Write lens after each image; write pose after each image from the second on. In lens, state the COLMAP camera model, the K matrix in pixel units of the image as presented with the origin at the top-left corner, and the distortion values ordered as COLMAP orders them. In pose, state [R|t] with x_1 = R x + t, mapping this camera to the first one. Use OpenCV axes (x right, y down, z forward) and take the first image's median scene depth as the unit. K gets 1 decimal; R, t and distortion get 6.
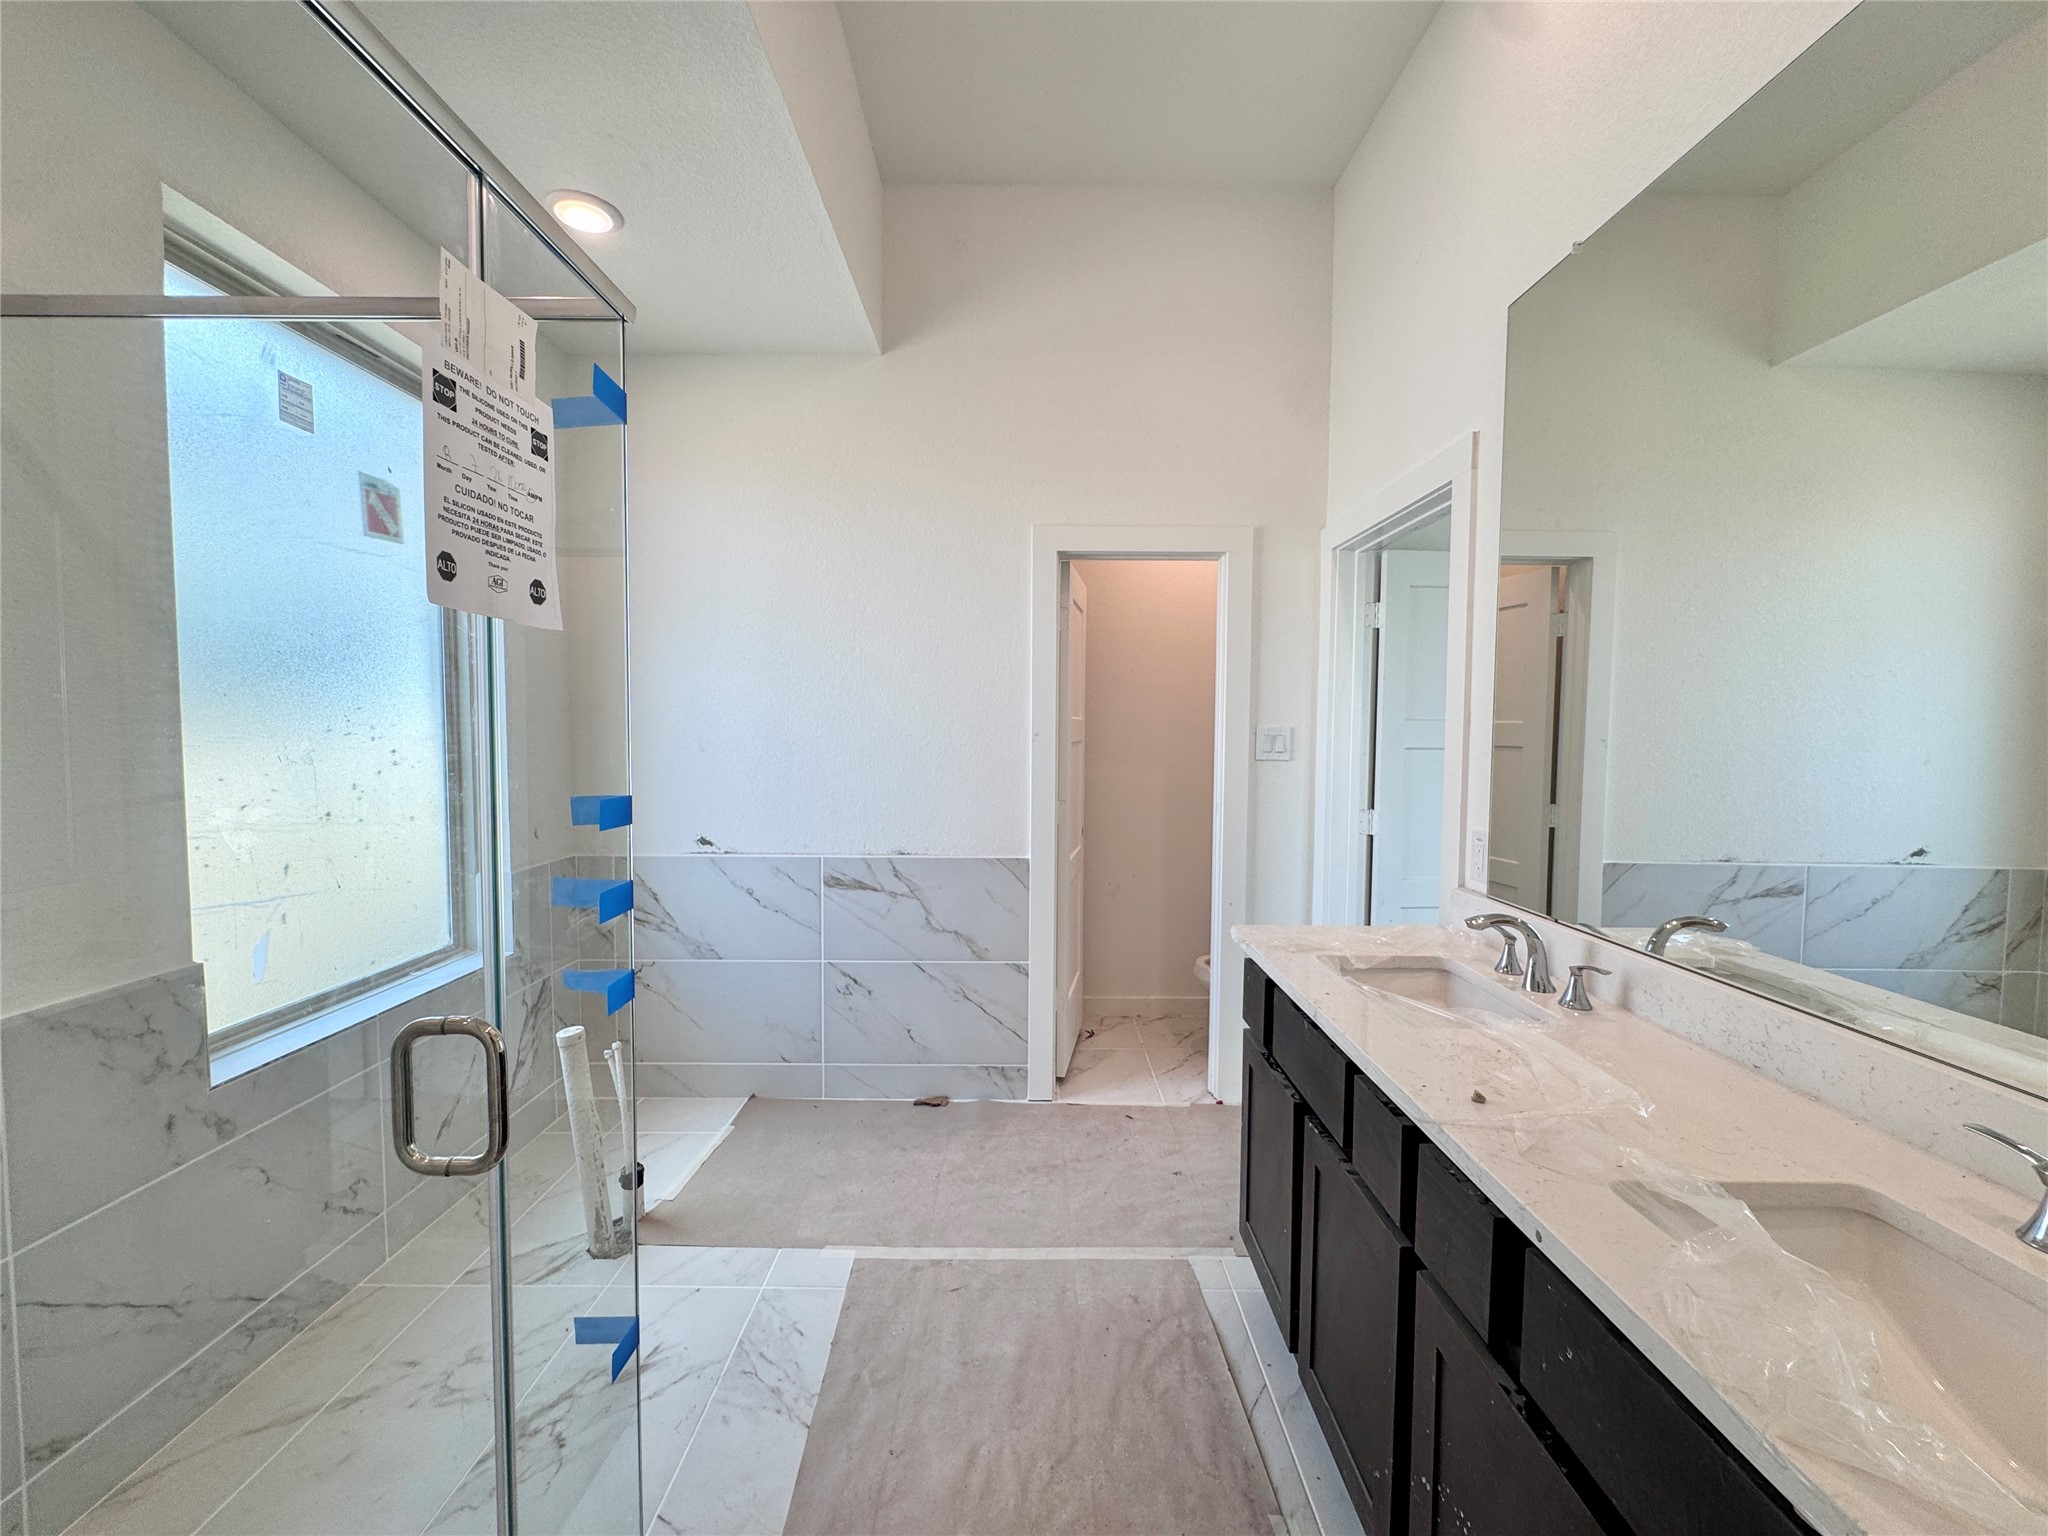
lens RADIAL K [[821.0, 0, 1024.0], [0, 821.0, 768.0], [0, 0, 1]] dist [-0.001698, -0.000072]
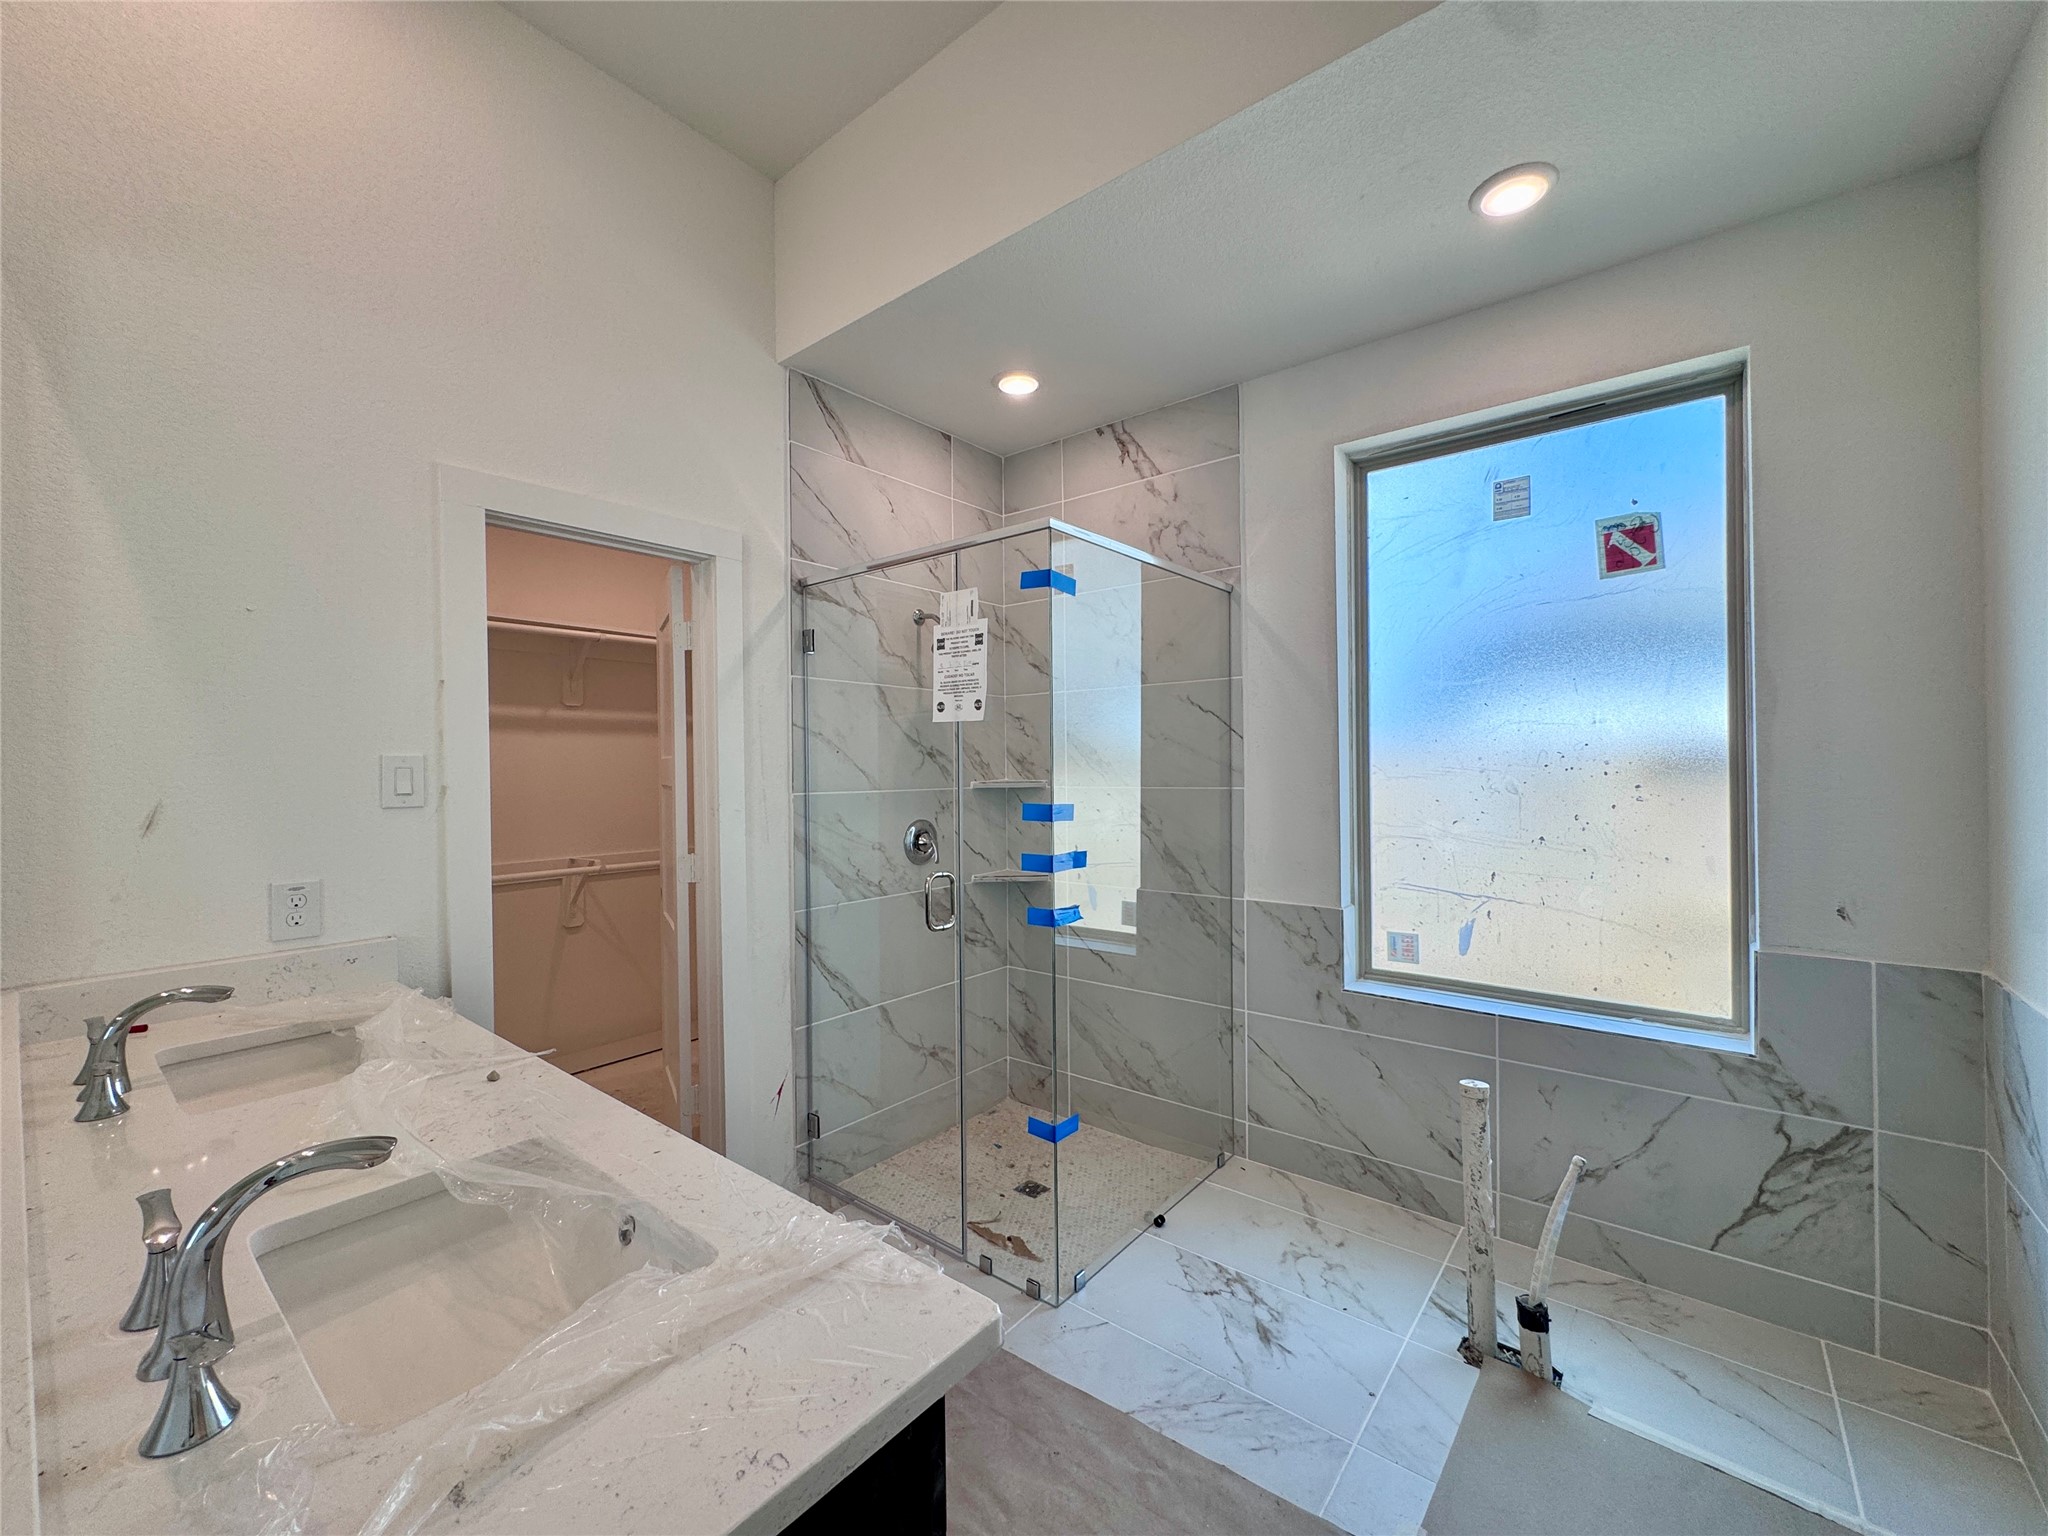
lens RADIAL K [[821.0, 0, 1024.0], [0, 821.0, 768.0], [0, 0, 1]] dist [-0.001698, -0.000072]
pose [[-0.631100, 0.000258, -0.775702, 0.666968], [-0.034060, 0.999026, 0.028042, -0.067109], [0.774954, 0.044118, -0.630476, 1.564475]]
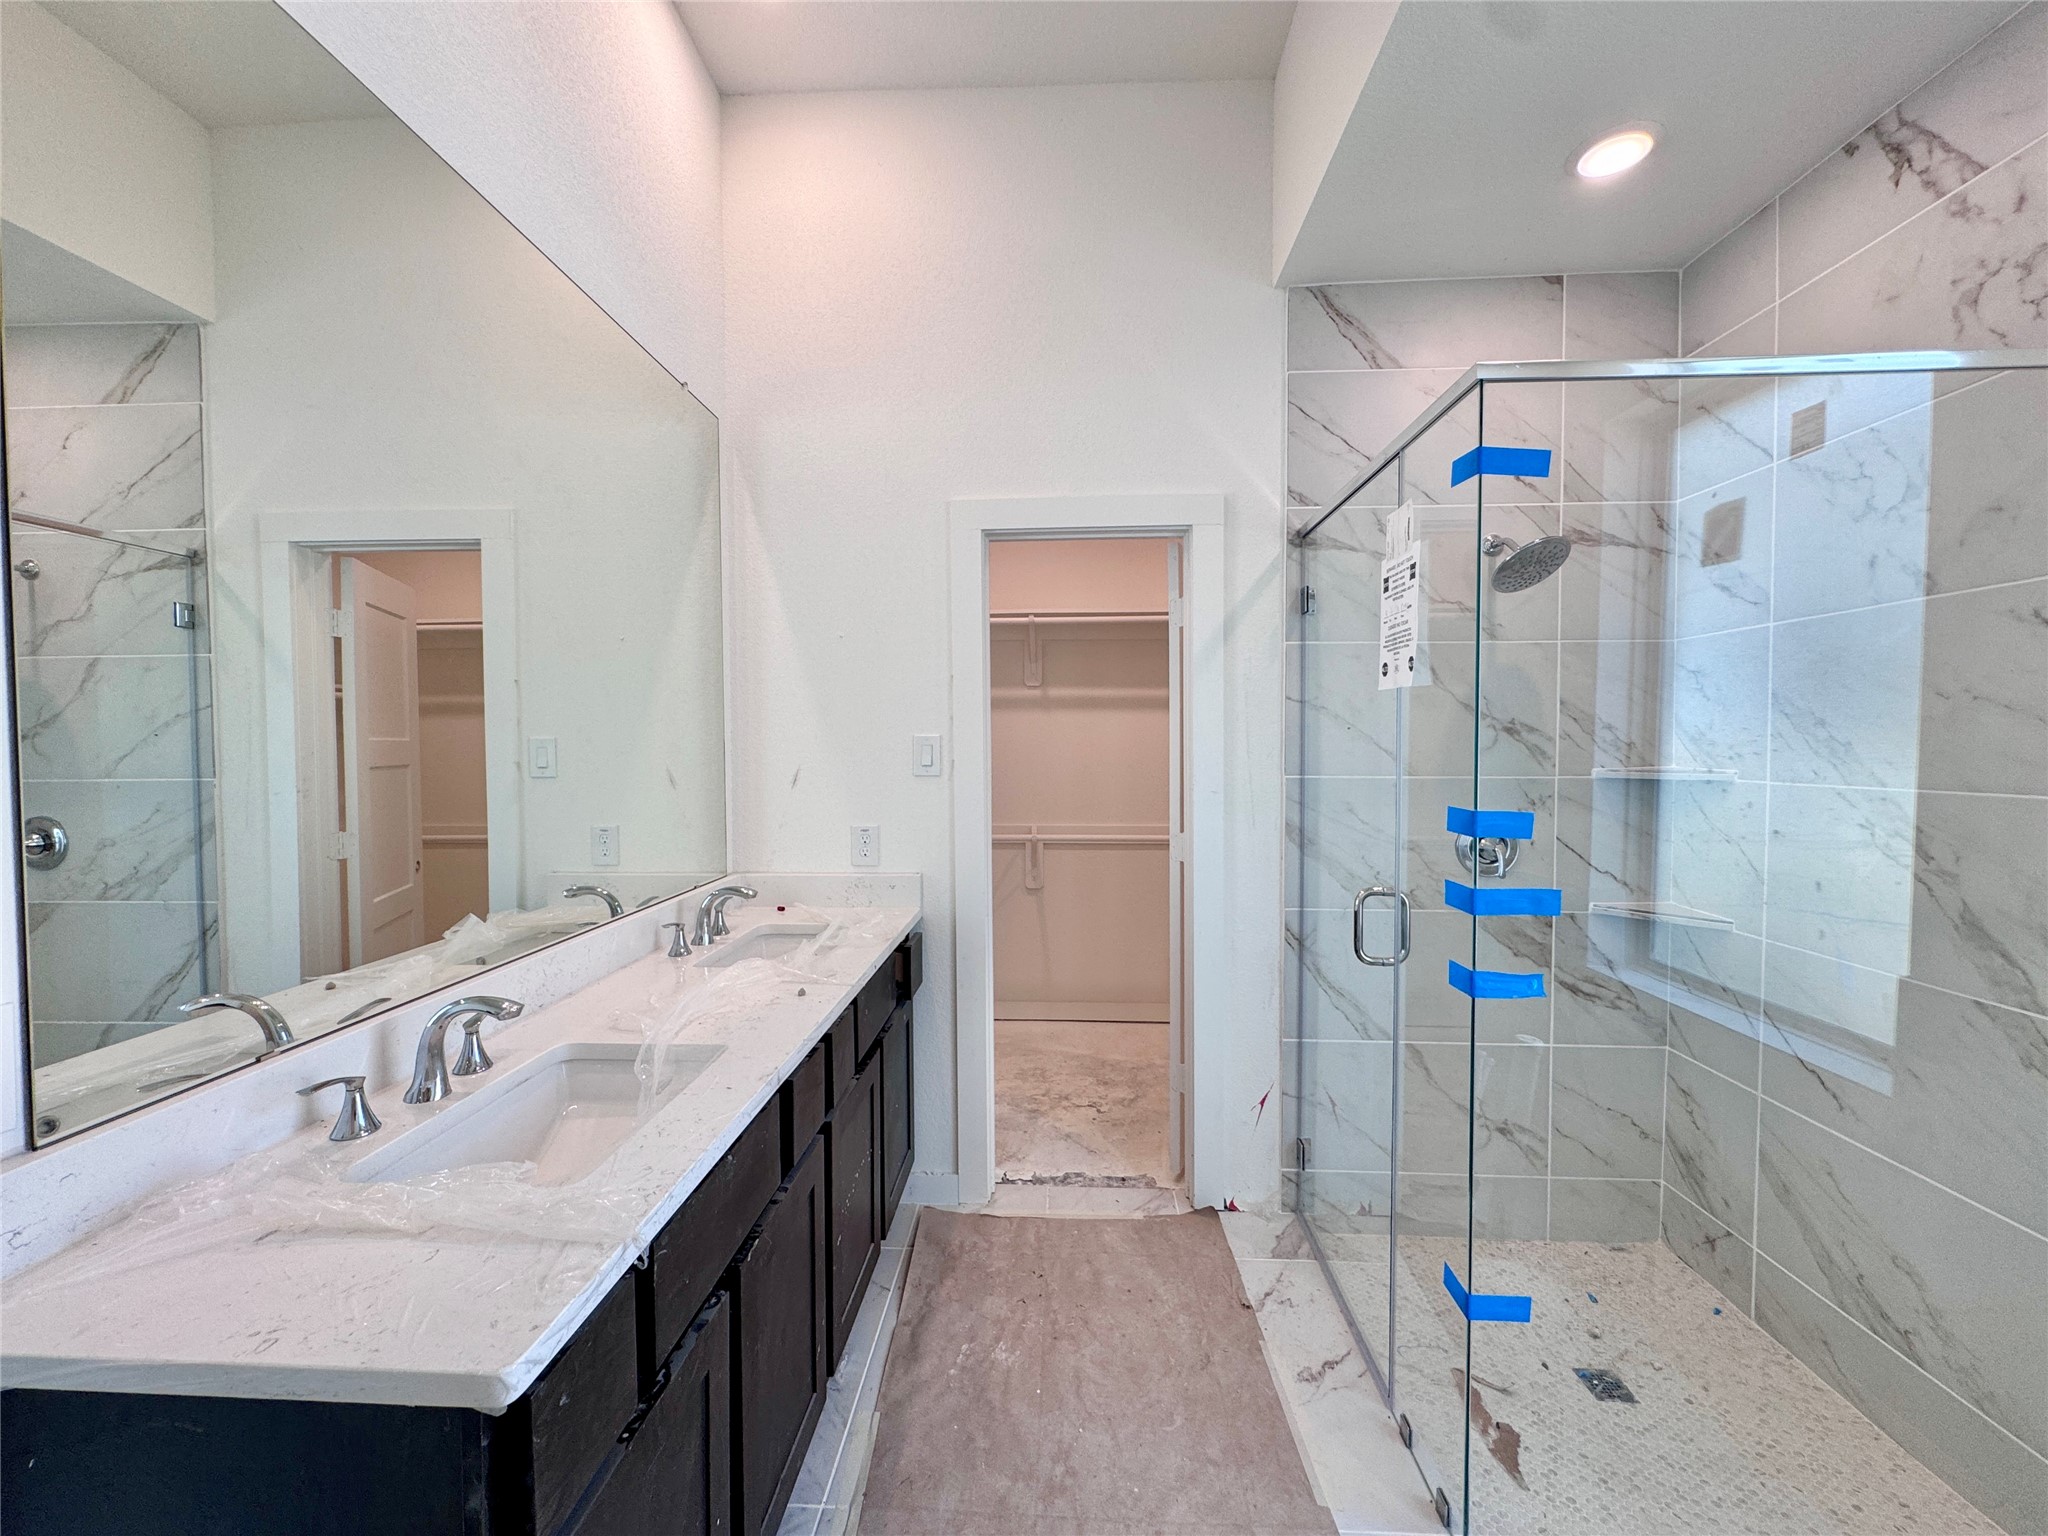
lens RADIAL K [[821.0, 0, 1024.0], [0, 821.0, 768.0], [0, 0, 1]] dist [-0.001698, -0.000072]
pose [[-0.998489, -0.006712, 0.054547, 0.047047], [-0.002266, 0.996698, 0.081161, -0.086239], [-0.054912, 0.080915, -0.995207, 1.647405]]
